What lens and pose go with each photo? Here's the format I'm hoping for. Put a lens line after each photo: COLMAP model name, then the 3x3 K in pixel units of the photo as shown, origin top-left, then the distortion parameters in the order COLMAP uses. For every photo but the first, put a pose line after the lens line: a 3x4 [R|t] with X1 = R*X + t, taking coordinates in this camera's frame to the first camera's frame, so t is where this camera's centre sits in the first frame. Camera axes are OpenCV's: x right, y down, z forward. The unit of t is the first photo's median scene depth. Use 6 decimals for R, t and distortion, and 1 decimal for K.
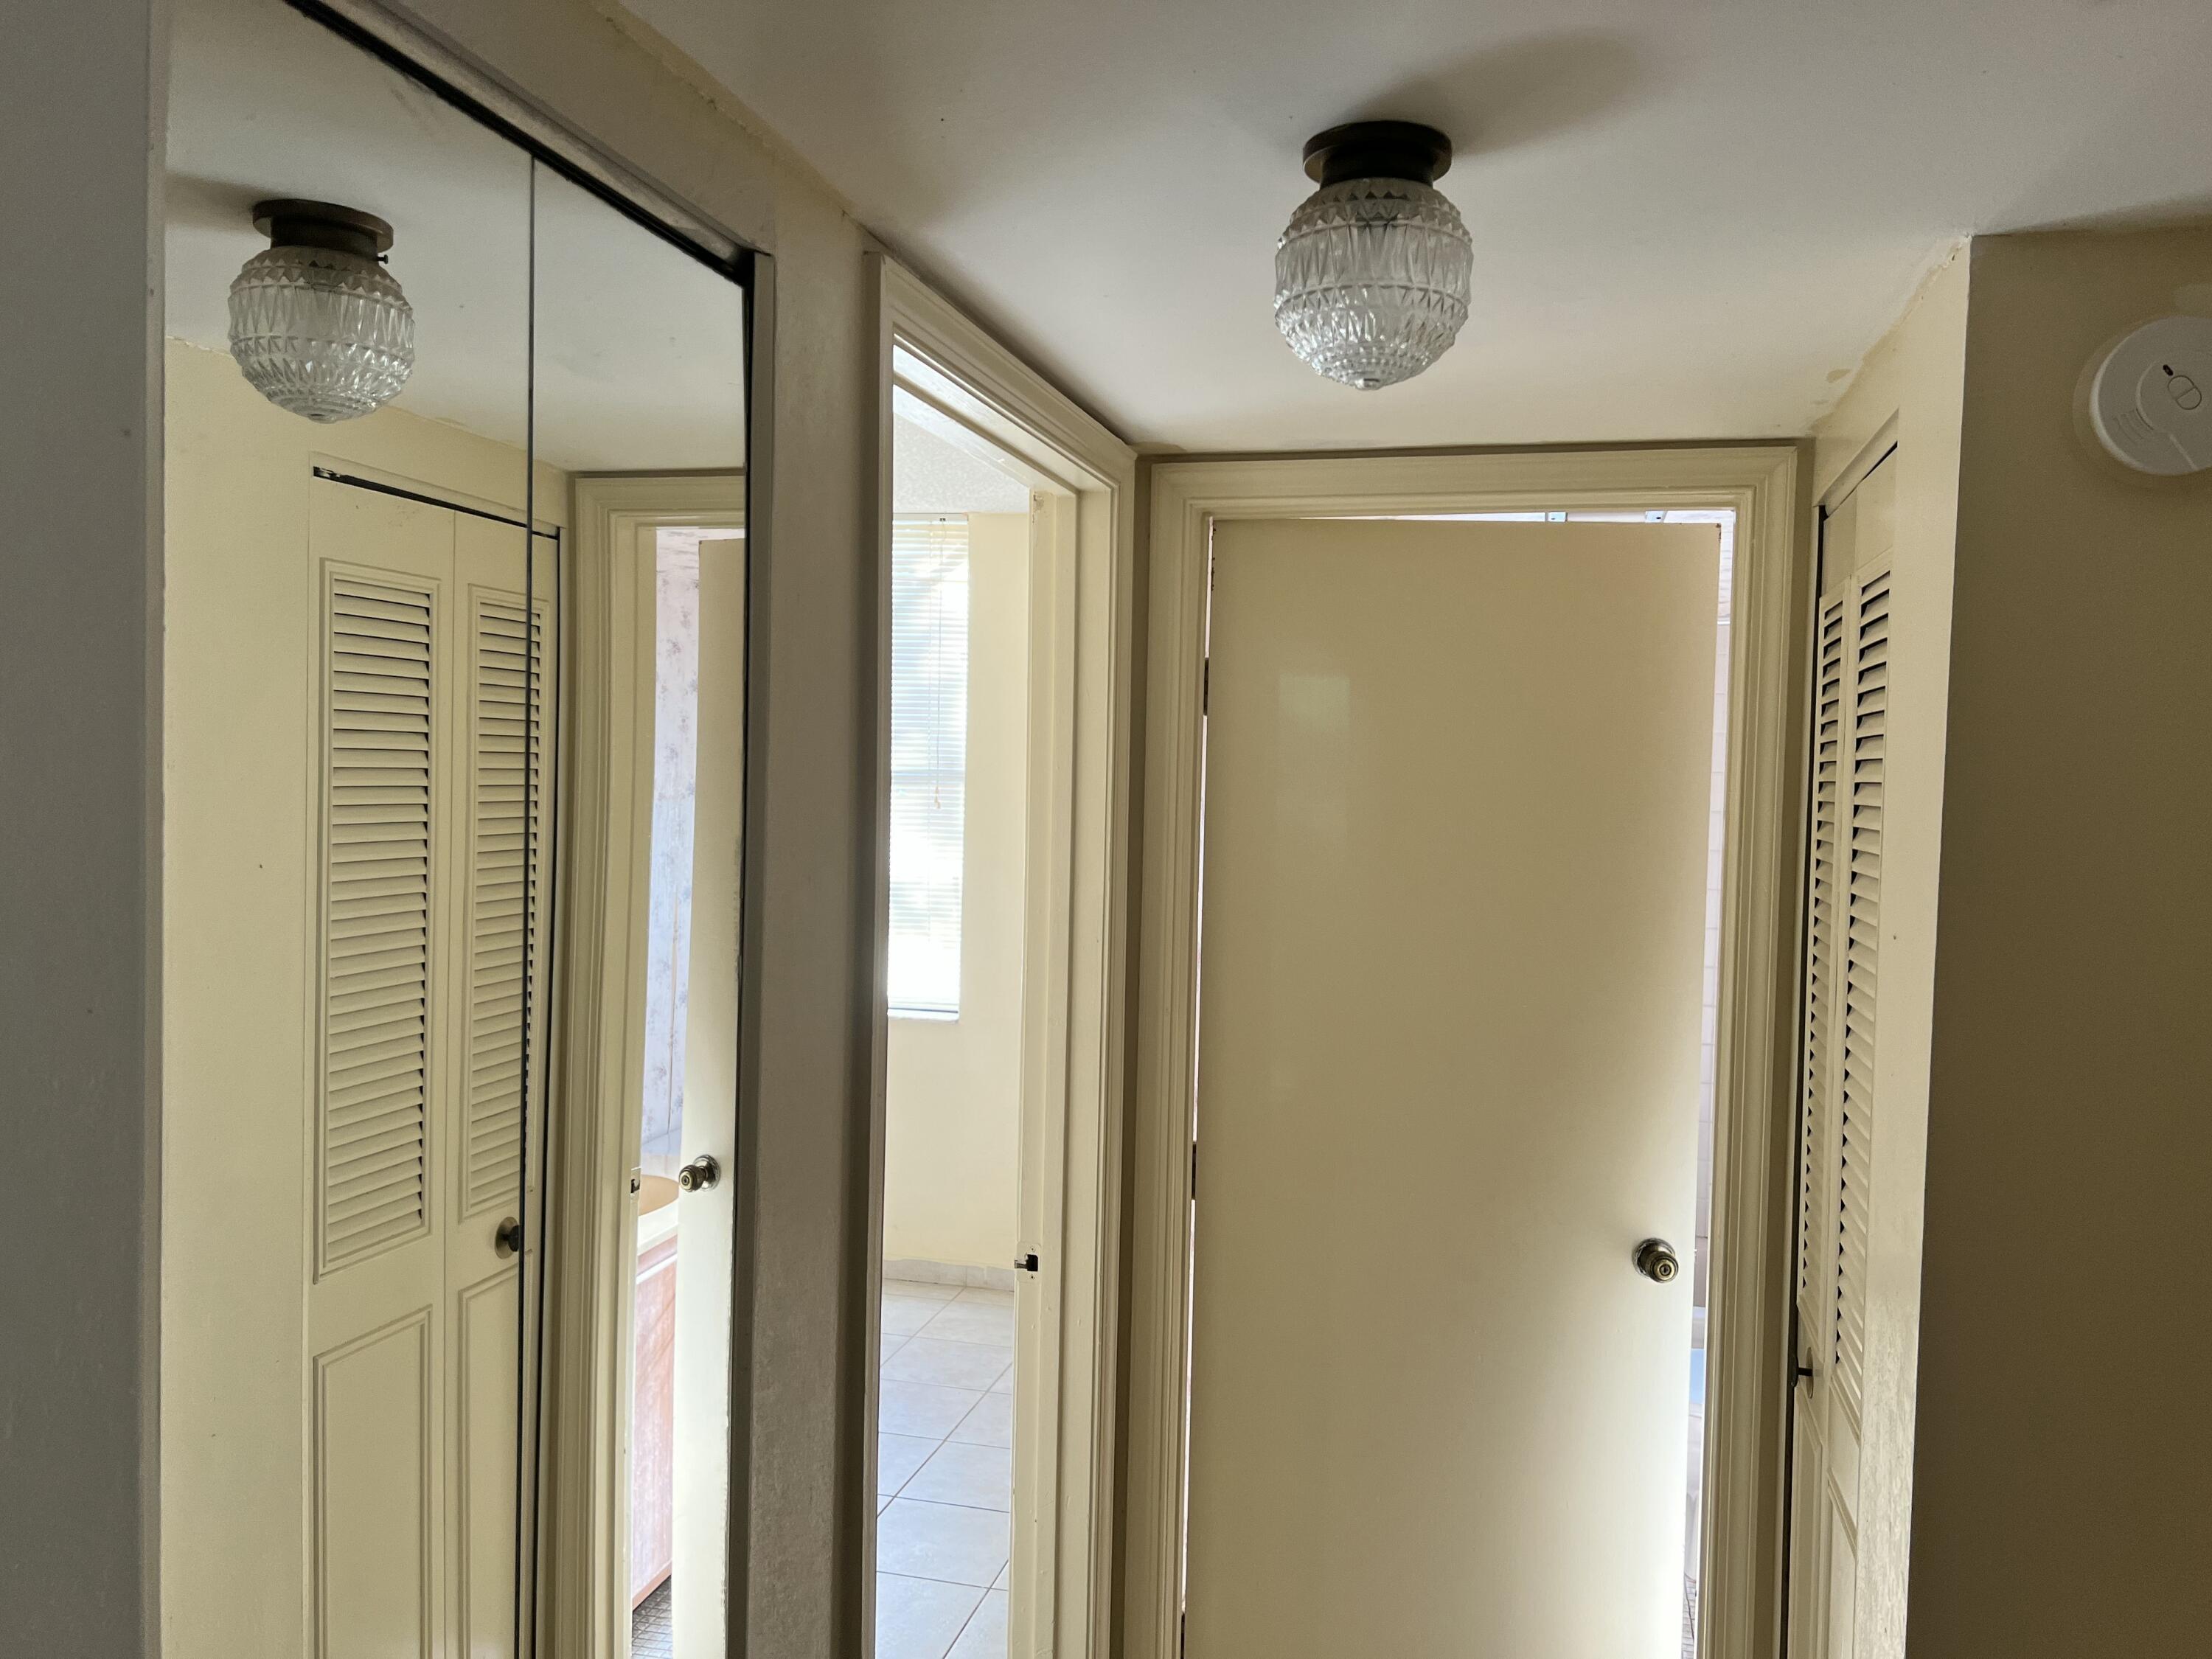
lens RADIAL K [[1648.6, 0, 1115.1], [0, 1648.6, 837.3], [0, 0, 1]] dist [0.051624, -0.060359]
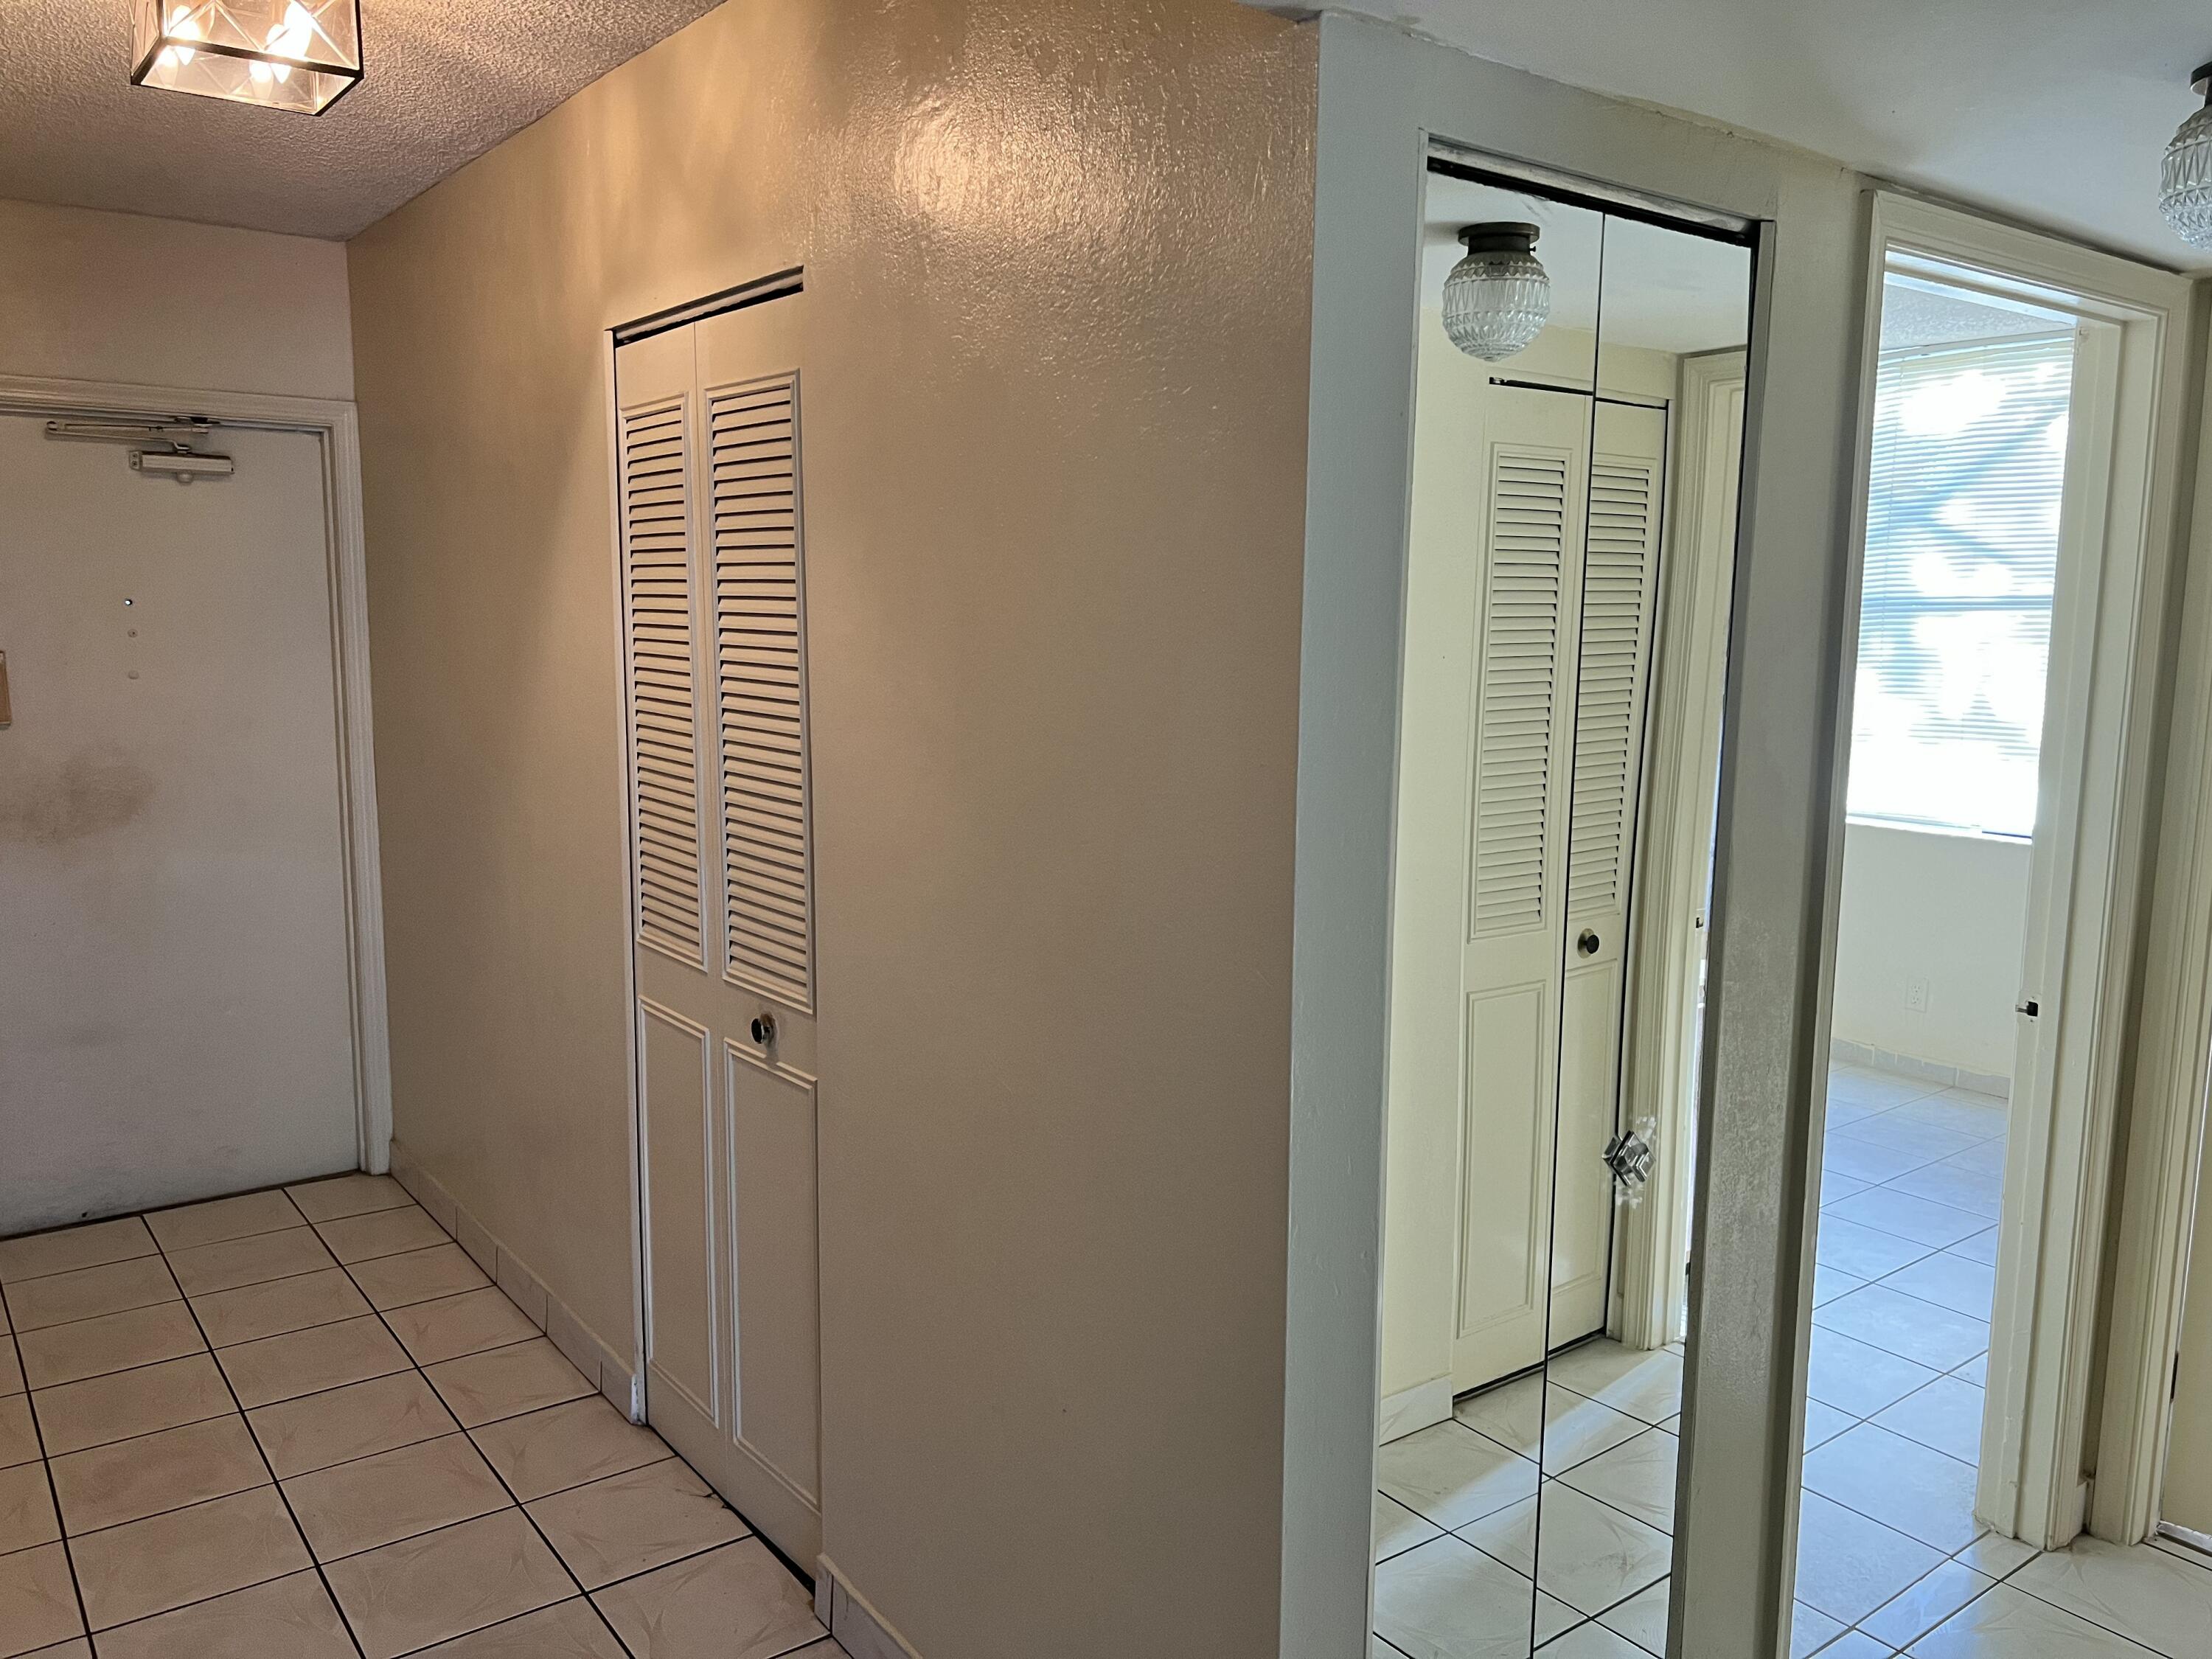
lens RADIAL K [[1648.6, 0, 1113.3], [0, 1648.6, 839.2], [0, 0, 1]] dist [0.051624, -0.060359]
pose [[0.782929, 0.073024, -0.617811, 0.256739], [-0.017152, 0.995243, 0.095900, 0.060560], [0.621875, -0.064486, 0.780457, -0.499449]]
